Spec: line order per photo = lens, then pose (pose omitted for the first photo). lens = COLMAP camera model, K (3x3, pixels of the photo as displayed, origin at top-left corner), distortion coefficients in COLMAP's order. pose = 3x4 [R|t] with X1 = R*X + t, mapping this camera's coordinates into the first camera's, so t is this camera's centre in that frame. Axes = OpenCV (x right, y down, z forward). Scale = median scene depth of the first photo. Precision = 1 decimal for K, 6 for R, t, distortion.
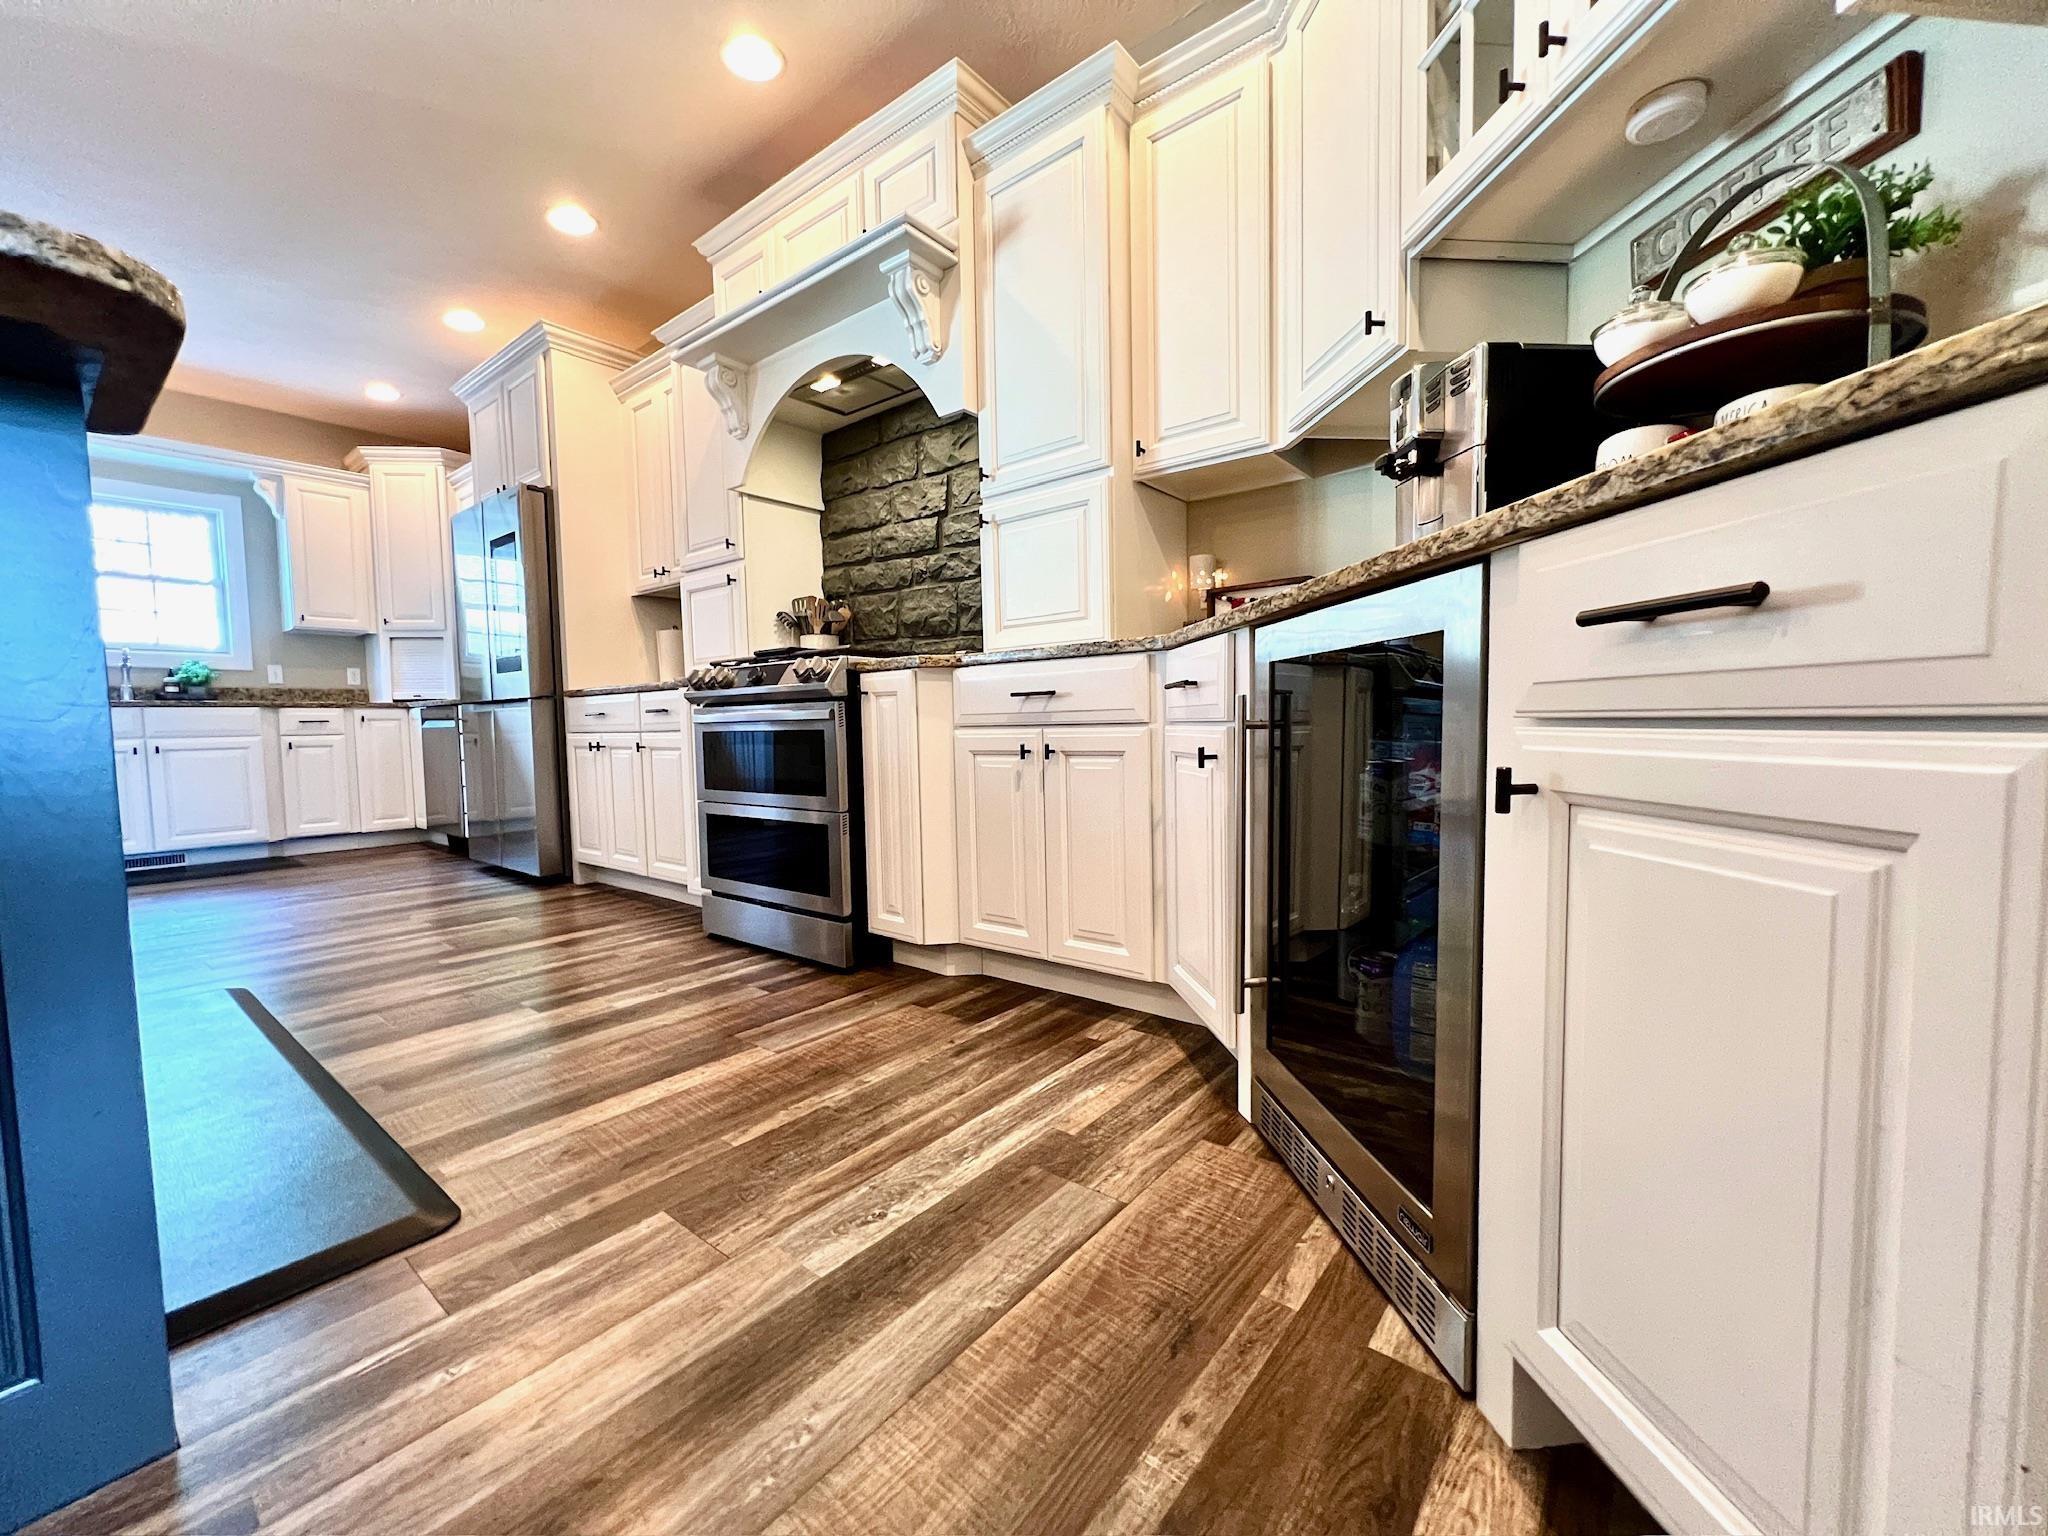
lens RADIAL K [[818.3, 0, 1019.6], [0, 818.3, 767.6], [0, 0, 1]] dist [-0.002422, 0.000533]
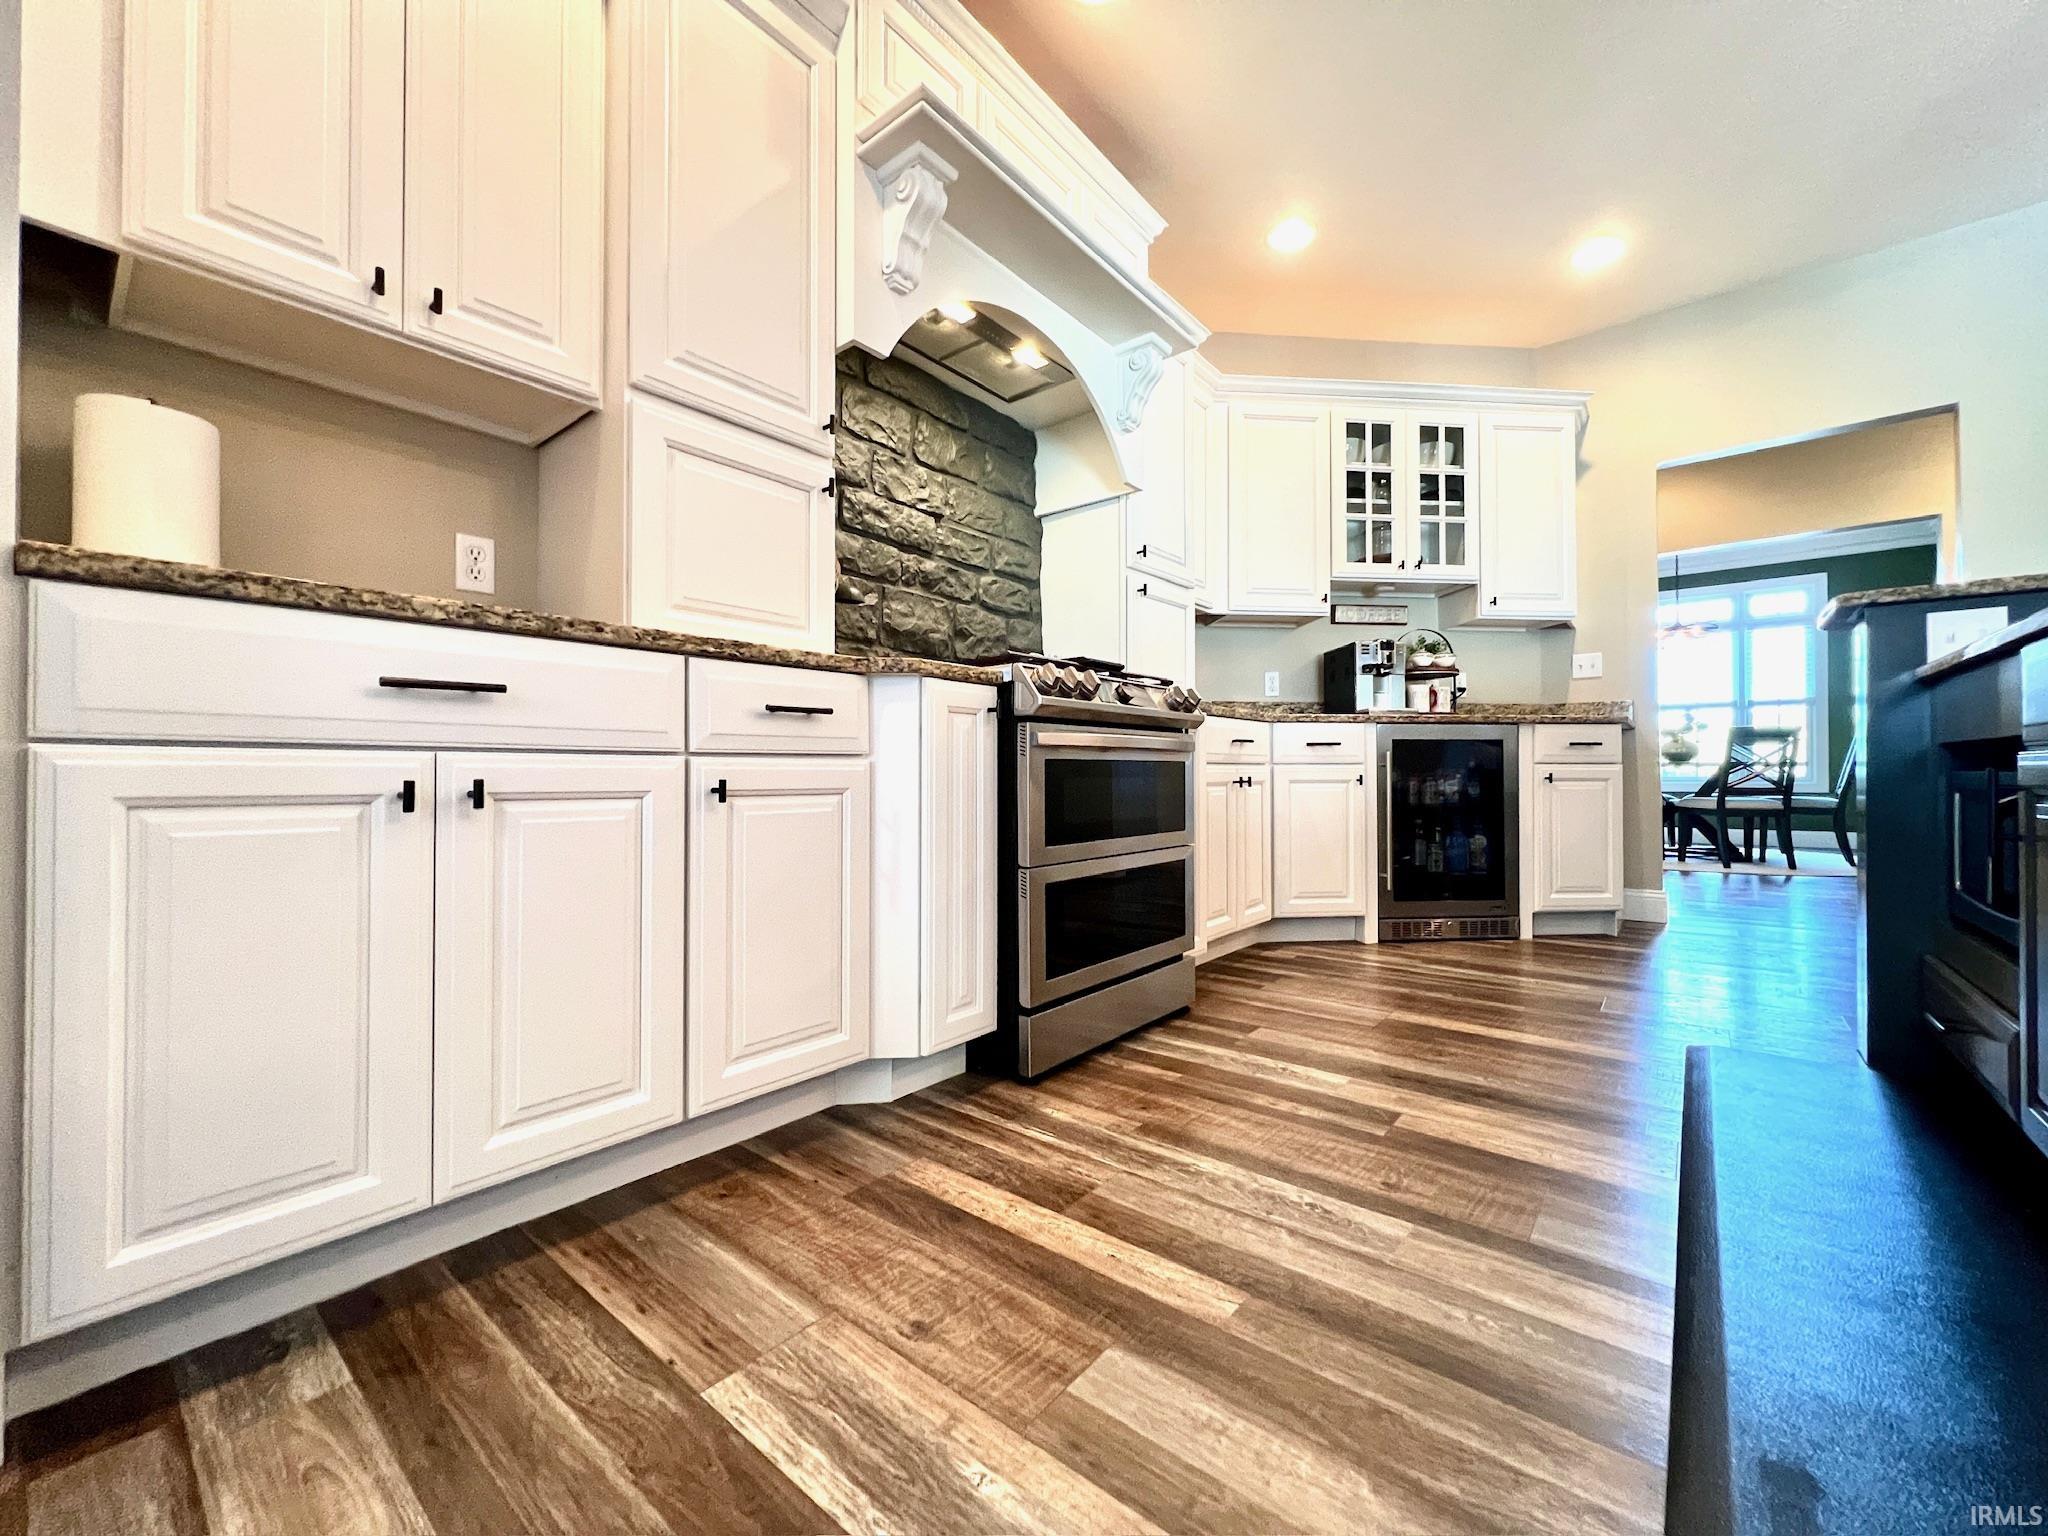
lens RADIAL K [[818.3, 0, 1019.6], [0, 818.3, 767.6], [0, 0, 1]] dist [-0.002422, 0.000533]
pose [[0.014086, 0.026846, 0.999540, -0.927239], [0.058161, 0.997925, -0.027622, -0.018097], [-0.998208, 0.058523, 0.012495, 0.898703]]
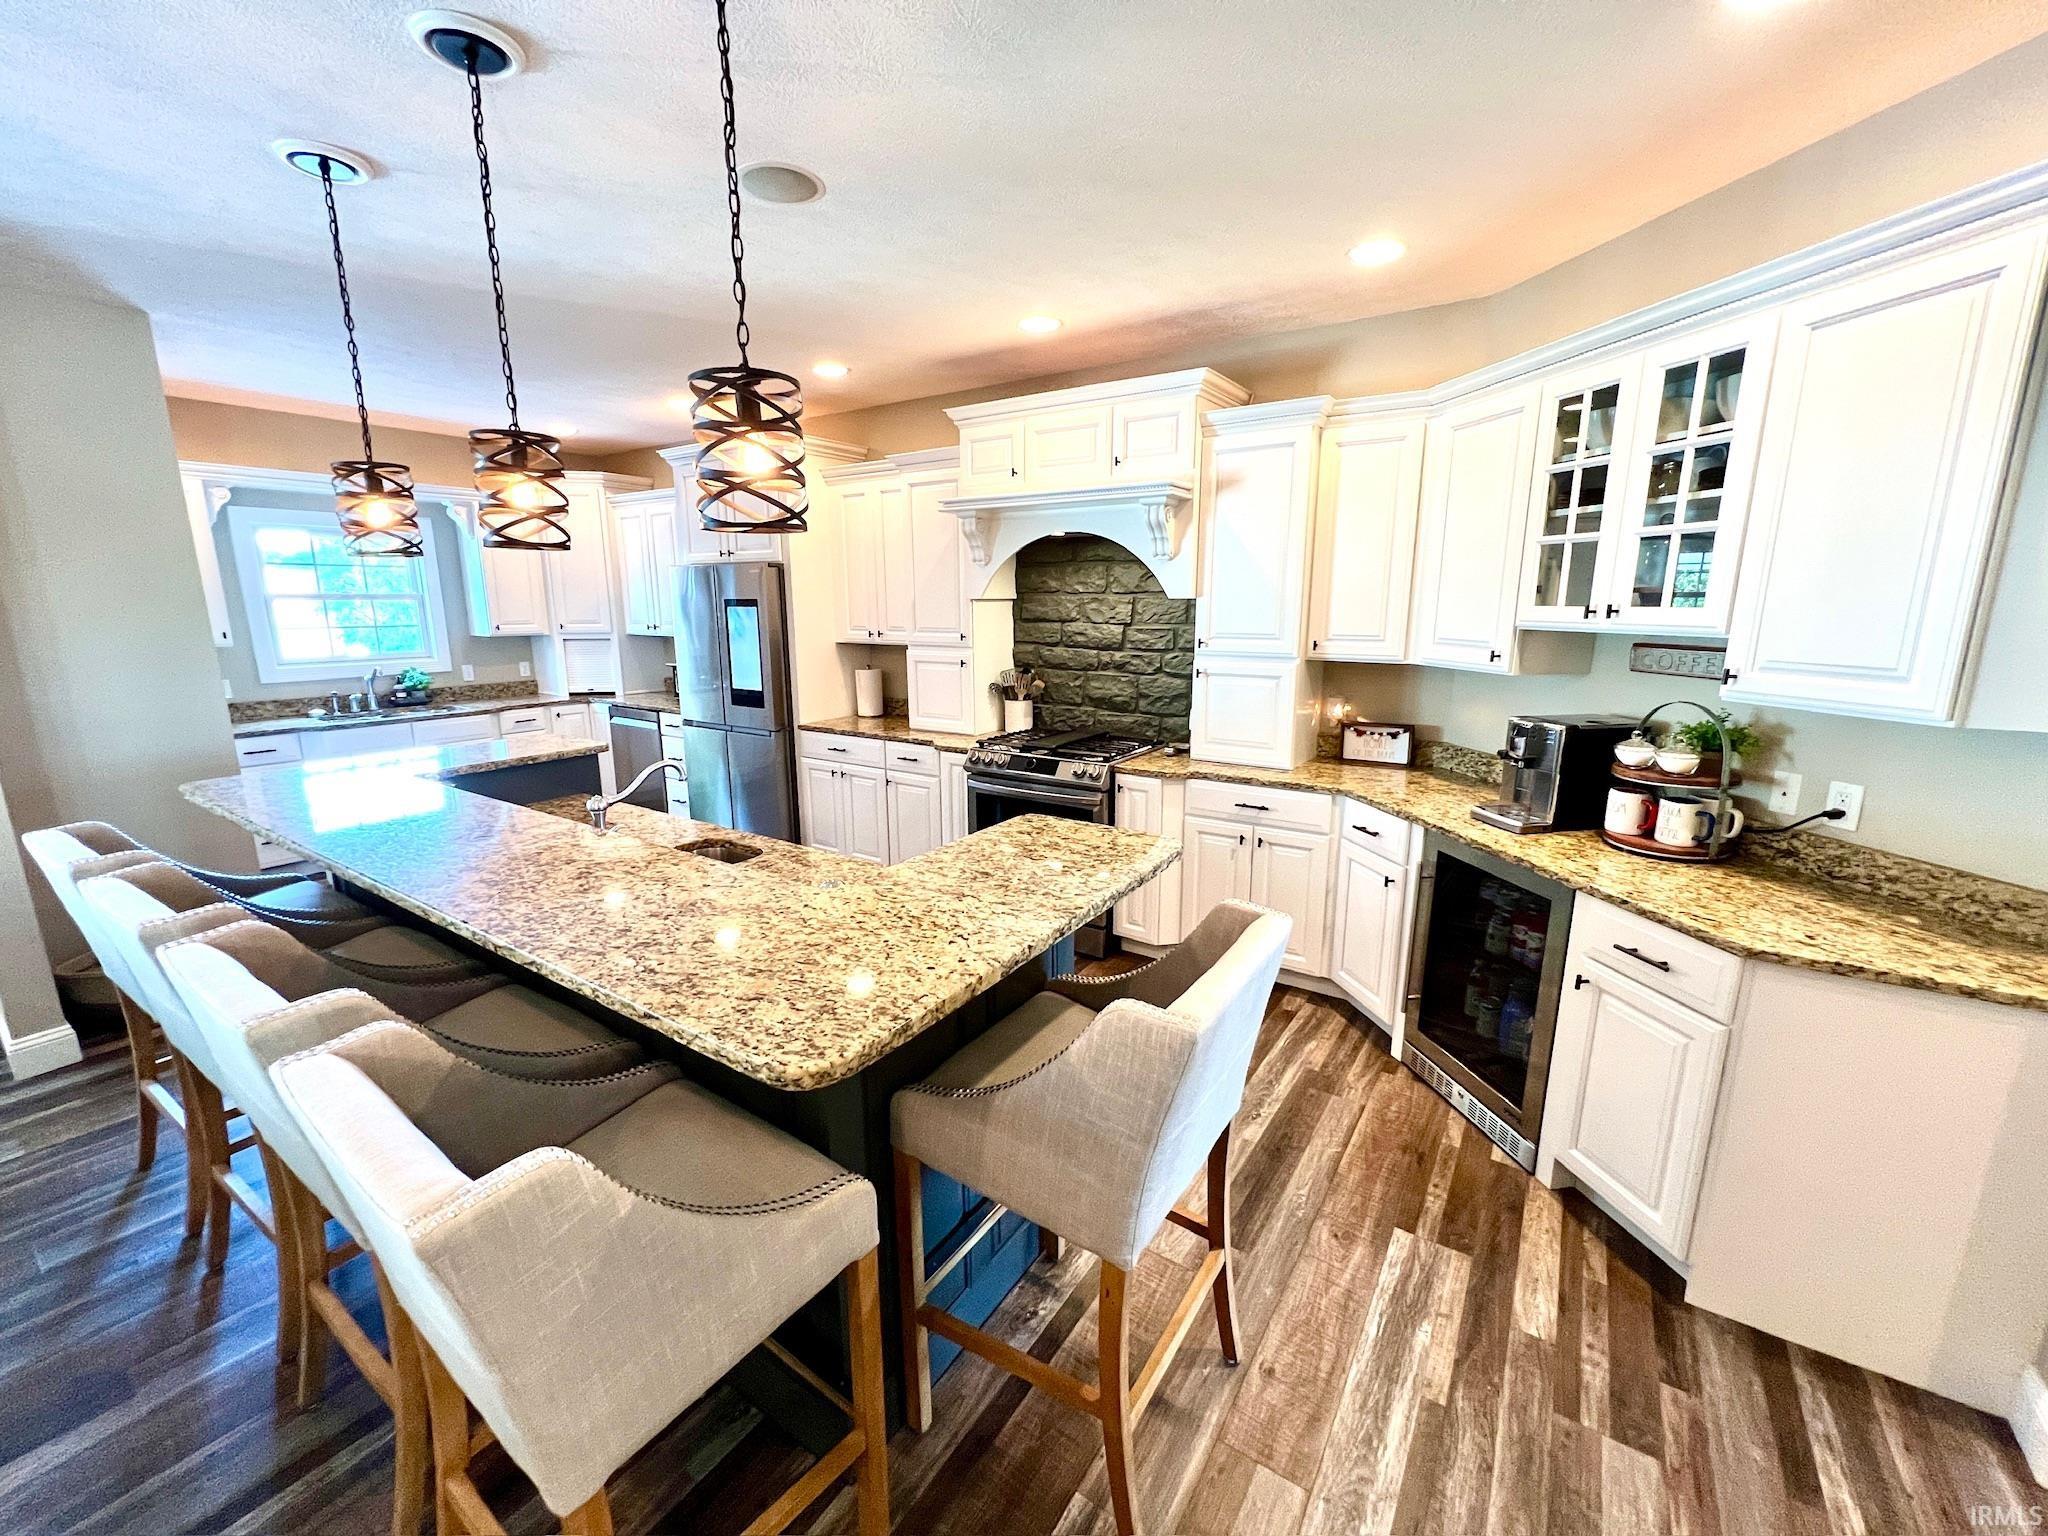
lens RADIAL K [[818.3, 0, 1019.6], [0, 818.3, 767.6], [0, 0, 1]] dist [-0.002422, 0.000533]
pose [[0.996804, -0.001726, 0.079863, -0.378243], [-0.009805, 0.989564, 0.143763, -0.261347], [-0.079277, -0.144087, 0.986384, -0.374887]]
